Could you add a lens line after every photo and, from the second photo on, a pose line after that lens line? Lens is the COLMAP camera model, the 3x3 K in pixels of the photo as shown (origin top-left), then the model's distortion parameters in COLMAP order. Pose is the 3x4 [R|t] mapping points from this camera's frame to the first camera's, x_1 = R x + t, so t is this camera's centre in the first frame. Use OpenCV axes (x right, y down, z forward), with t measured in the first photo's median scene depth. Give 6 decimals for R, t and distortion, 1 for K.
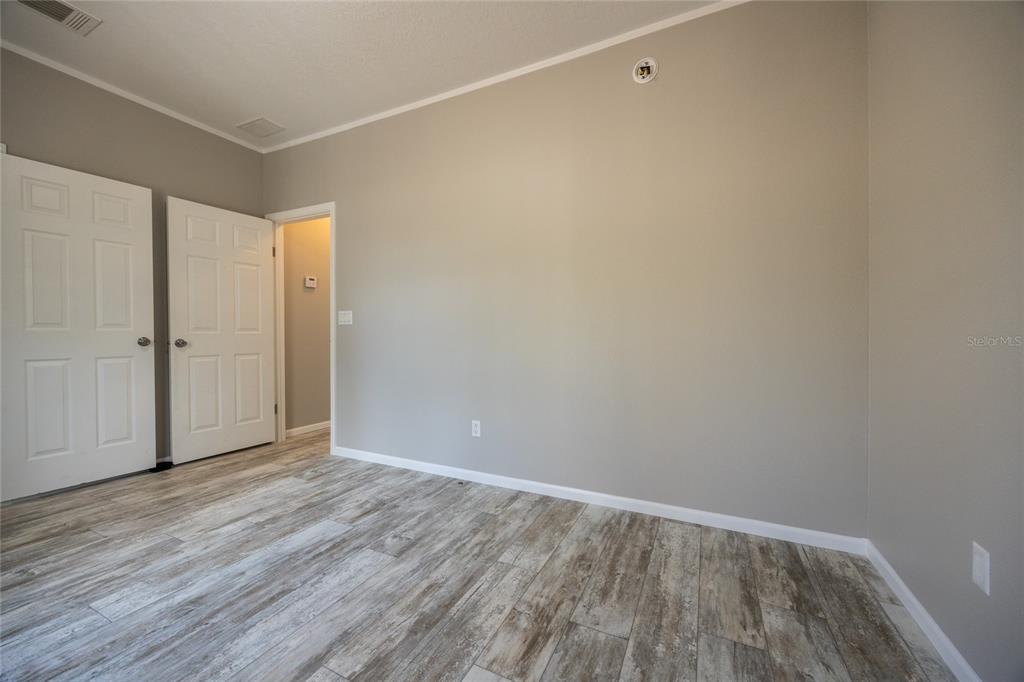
lens RADIAL K [[388.8, 0, 519.8], [0, 388.8, 341.6], [0, 0, 1]] dist [0.001854, 0.000185]
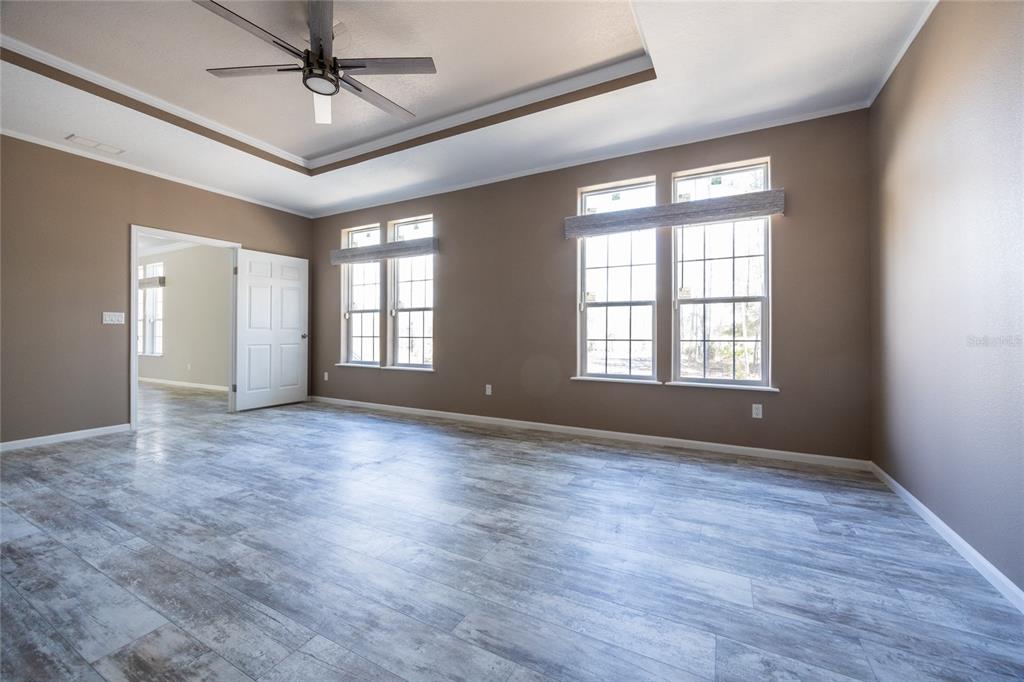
lens RADIAL K [[404.2, 0, 519.7], [0, 404.2, 344.3], [0, 0, 1]] dist [-0.003898, 0.000265]
pose [[-0.026427, 0.028867, -0.999234, 0.317946], [-0.017929, 0.999408, 0.029347, -0.011084], [0.999490, 0.018691, -0.025894, 0.643479]]
